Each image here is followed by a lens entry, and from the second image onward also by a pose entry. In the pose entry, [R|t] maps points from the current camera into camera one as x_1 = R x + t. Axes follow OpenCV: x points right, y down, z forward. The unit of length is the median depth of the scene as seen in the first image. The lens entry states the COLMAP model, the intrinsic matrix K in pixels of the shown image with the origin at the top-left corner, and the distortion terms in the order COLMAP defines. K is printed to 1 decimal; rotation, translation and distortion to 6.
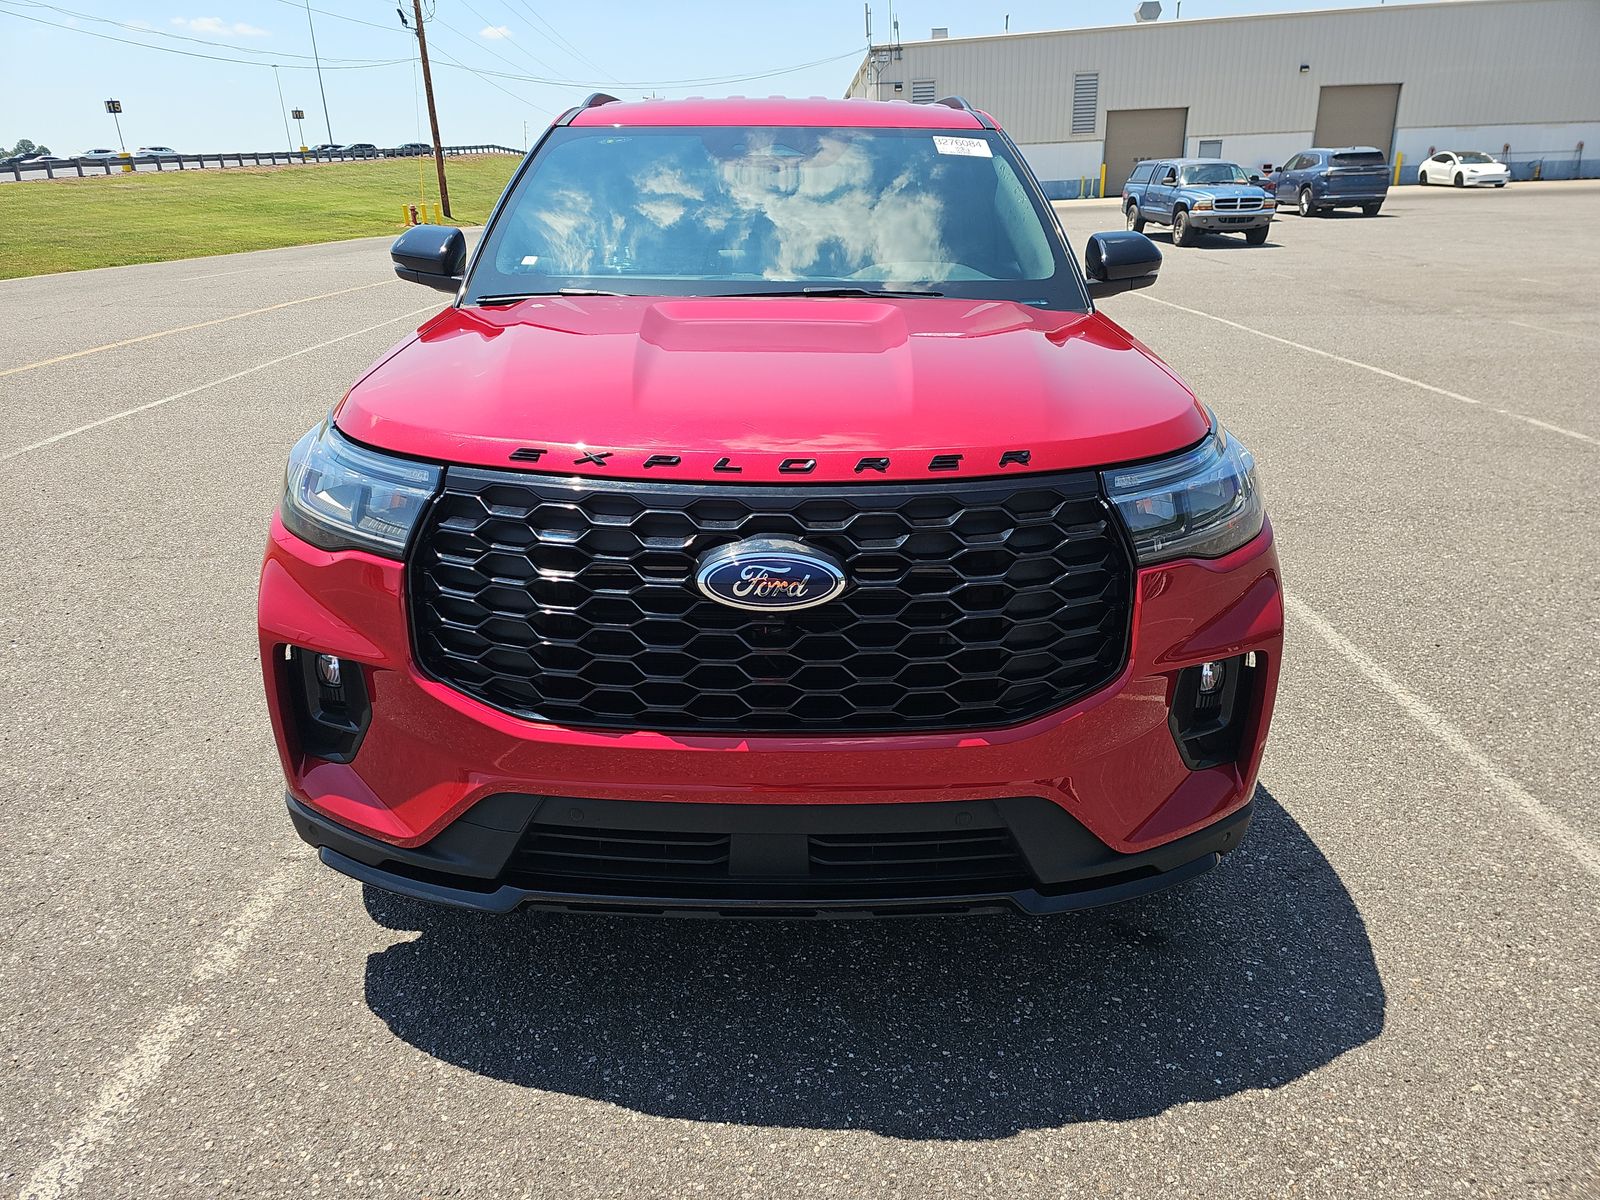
lens RADIAL K [[1082.9, 0, 800.0], [0, 1082.9, 600.0], [0, 0, 1]] dist [0.034560, -0.046558]
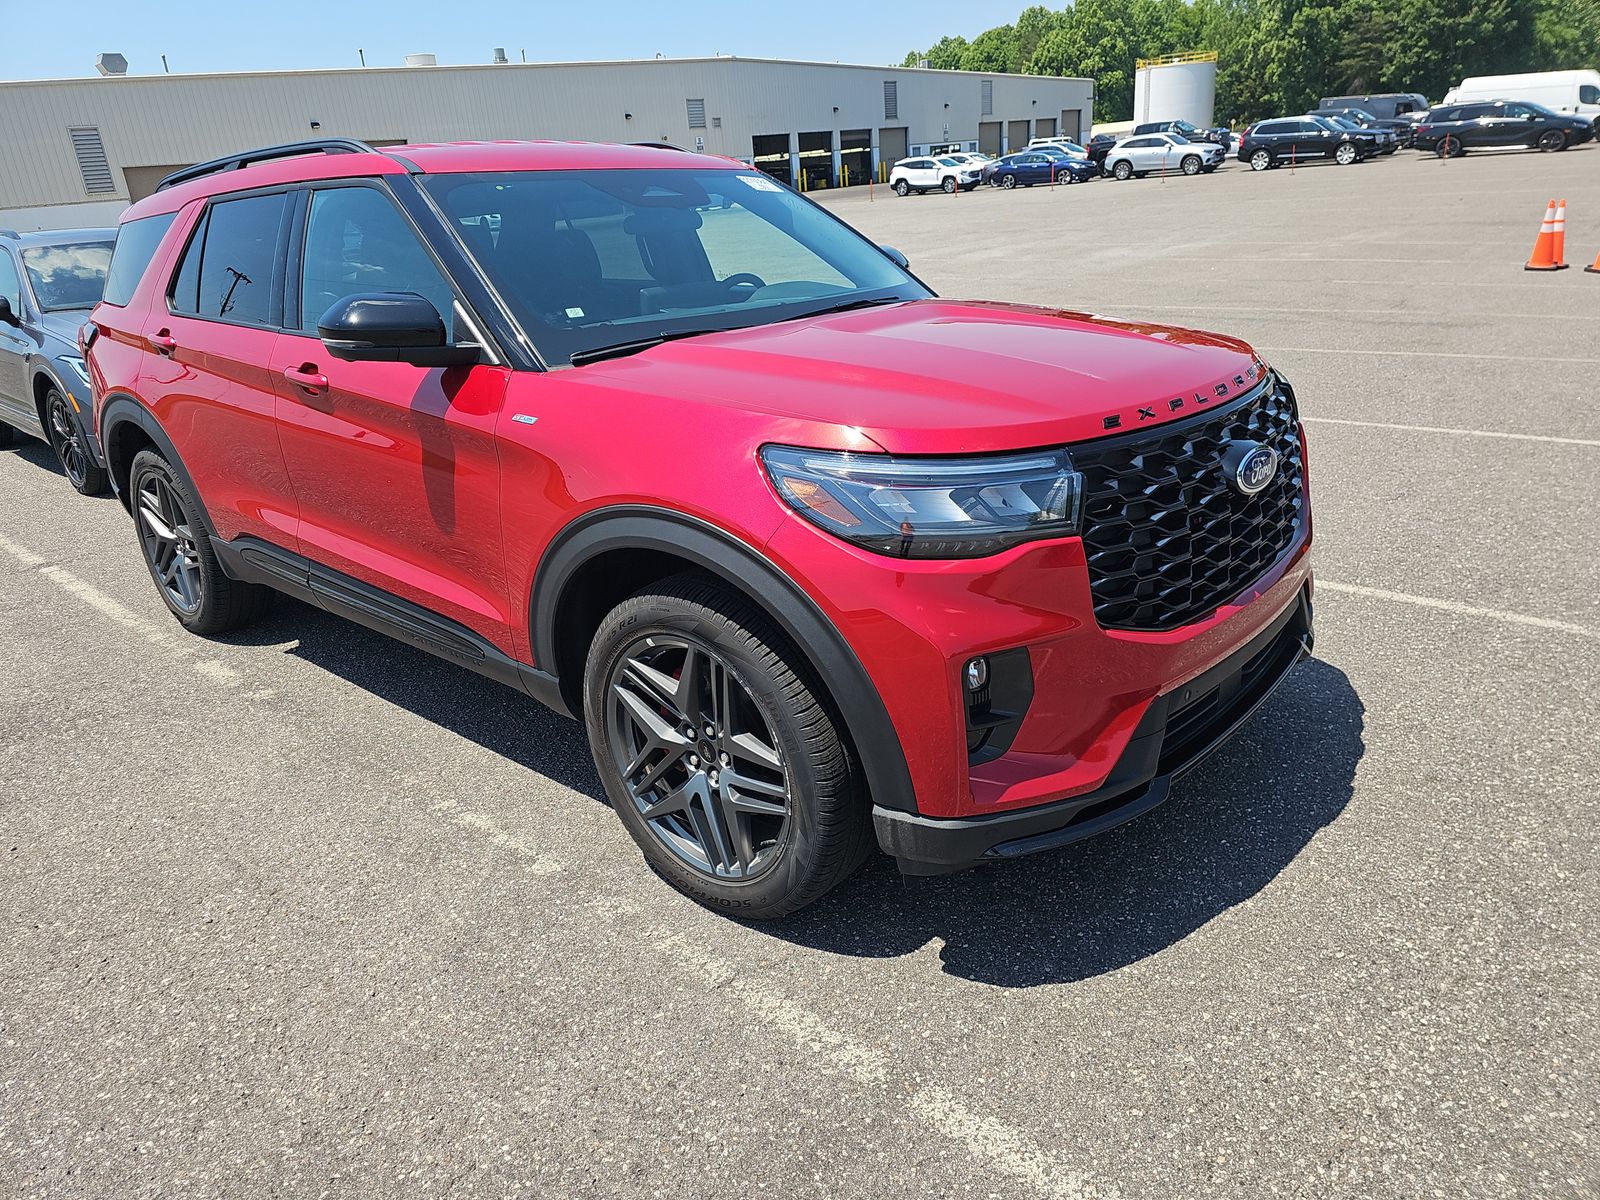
lens RADIAL K [[1082.9, 0, 800.0], [0, 1082.9, 600.0], [0, 0, 1]] dist [0.034560, -0.046558]
pose [[0.647799, -0.288313, 0.705147, -1.113409], [0.319392, 0.943127, 0.092199, -0.136602], [-0.691625, 0.165492, 0.703041, 0.332244]]
